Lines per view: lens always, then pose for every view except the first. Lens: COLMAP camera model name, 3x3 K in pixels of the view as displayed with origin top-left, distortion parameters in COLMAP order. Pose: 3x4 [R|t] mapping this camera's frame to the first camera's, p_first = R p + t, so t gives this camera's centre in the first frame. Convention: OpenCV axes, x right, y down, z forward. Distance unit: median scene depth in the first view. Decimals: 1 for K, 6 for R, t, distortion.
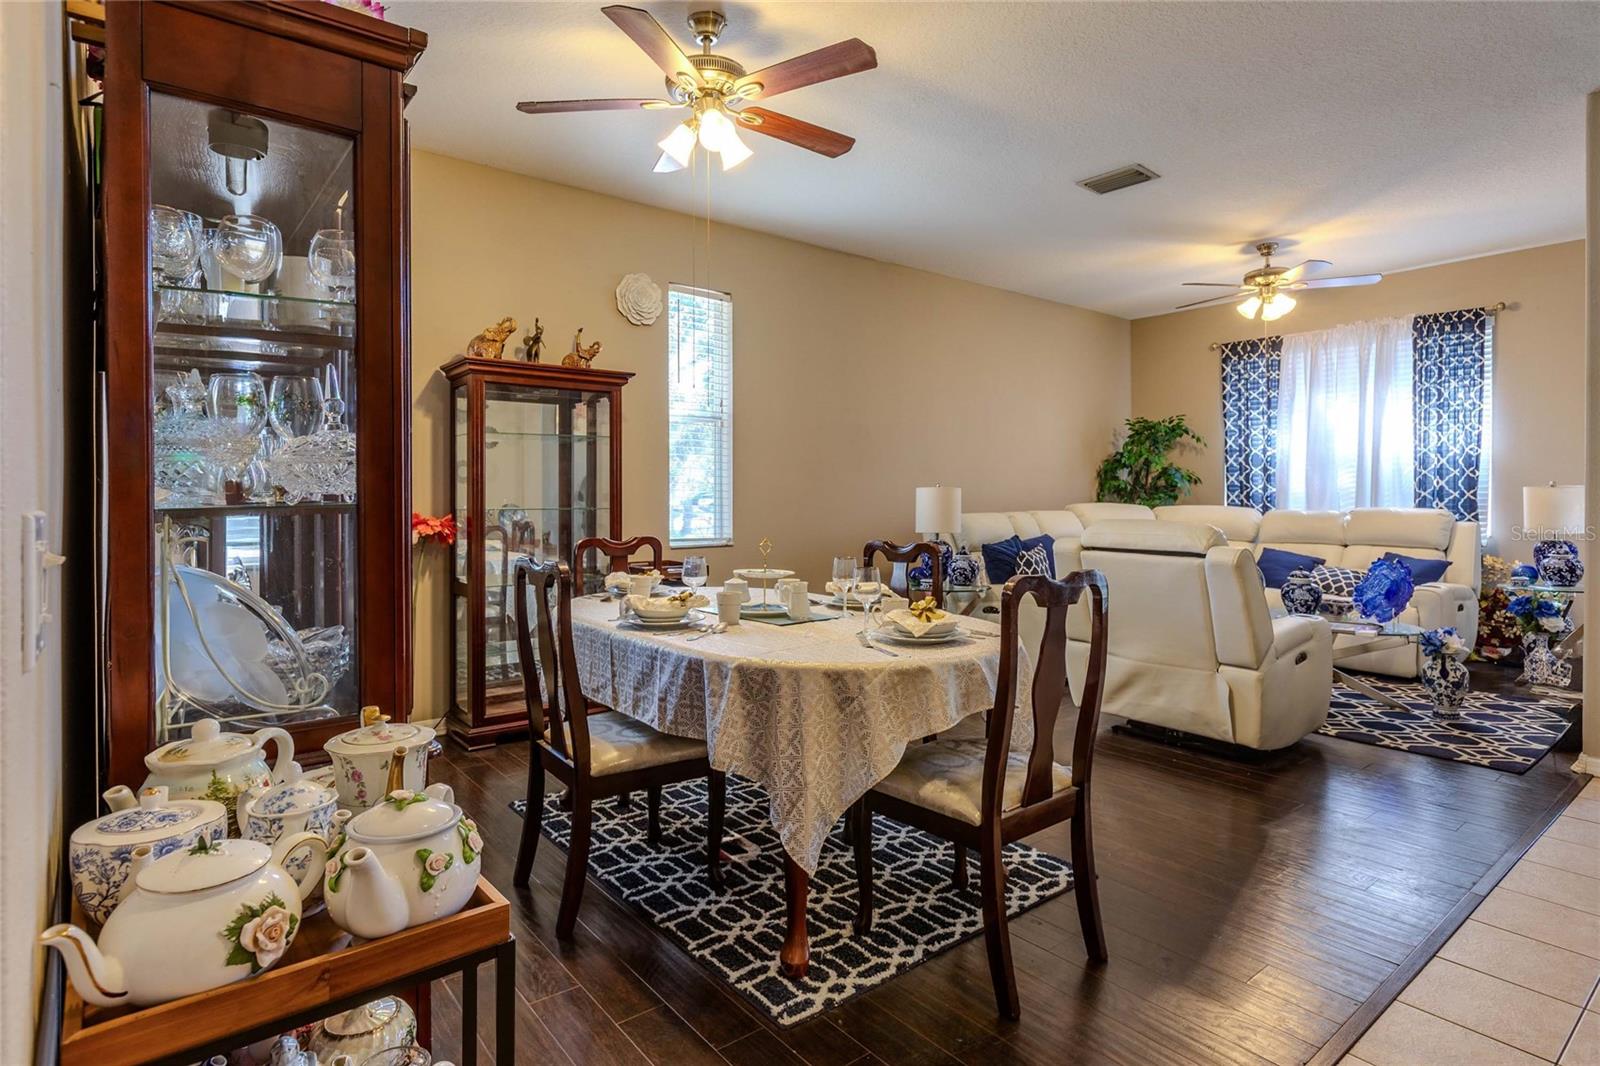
lens RADIAL K [[843.2, 0, 795.9], [0, 843.2, 496.9], [0, 0, 1]] dist [-0.004316, -0.002947]
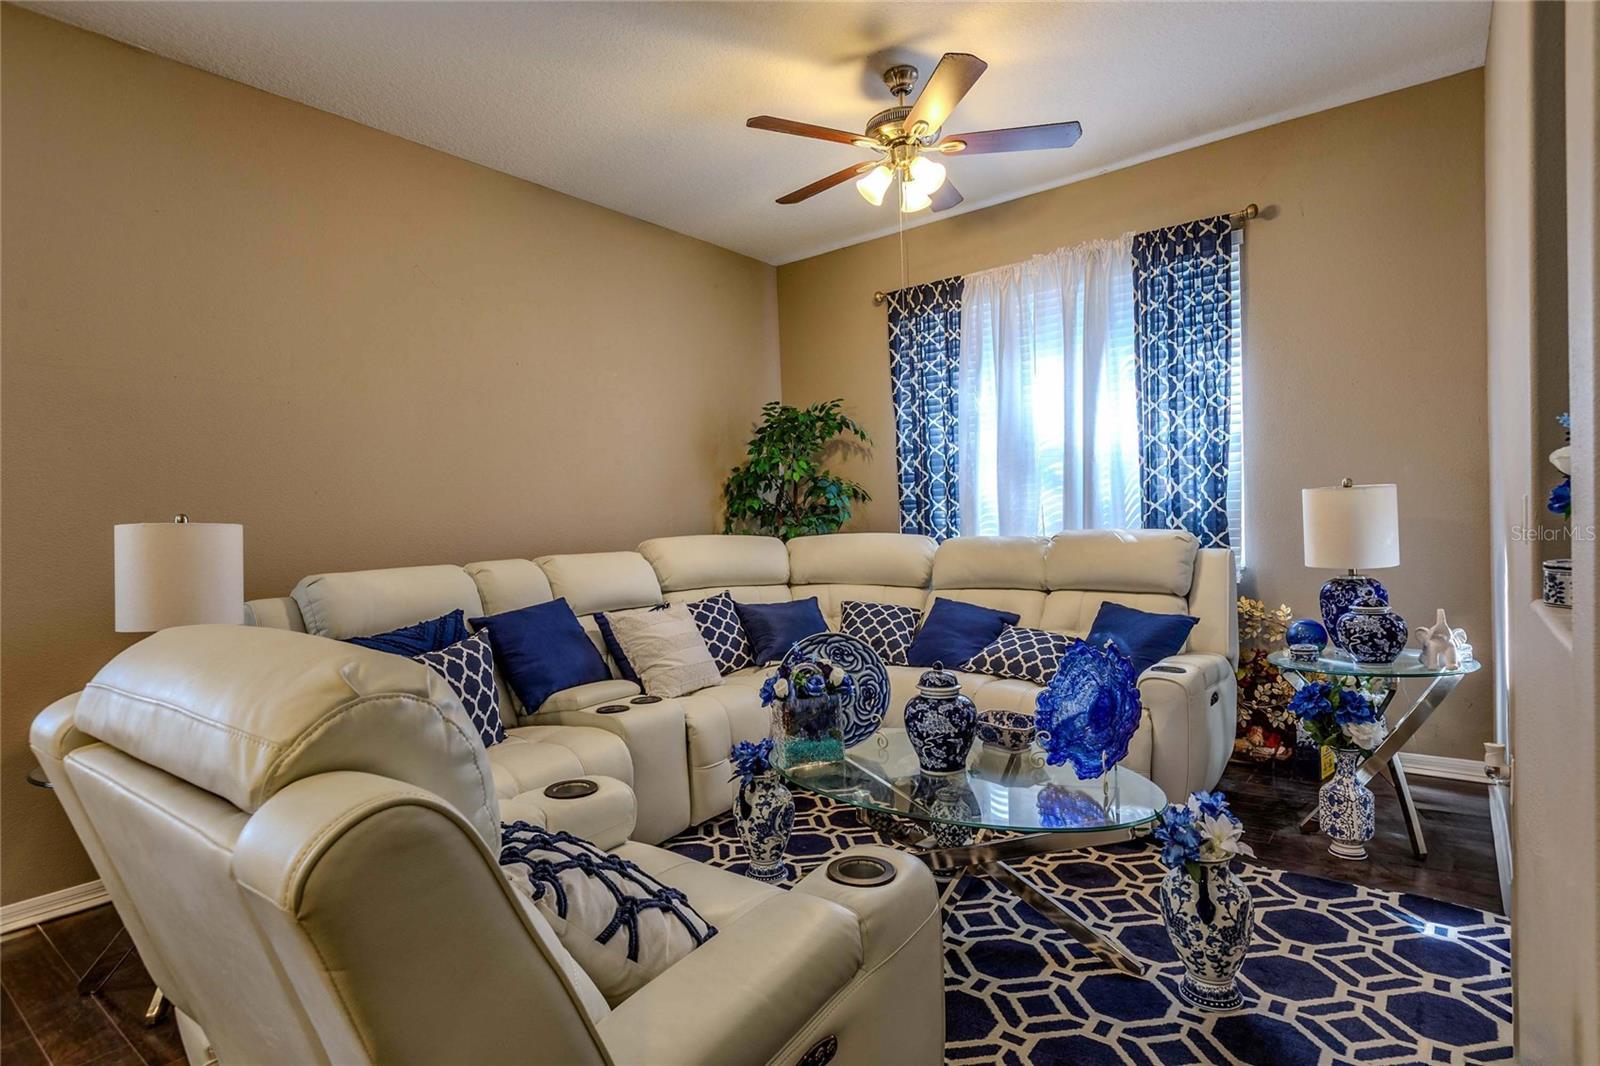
lens RADIAL K [[829.1, 0, 800.0], [0, 829.1, 533.0], [0, 0, 1]] dist [0.001389, 0.000090]
pose [[0.971287, -0.035267, 0.235281, 0.330701], [0.032662, 0.999354, 0.014961, -0.001290], [-0.235657, -0.006847, 0.971812, 0.442570]]
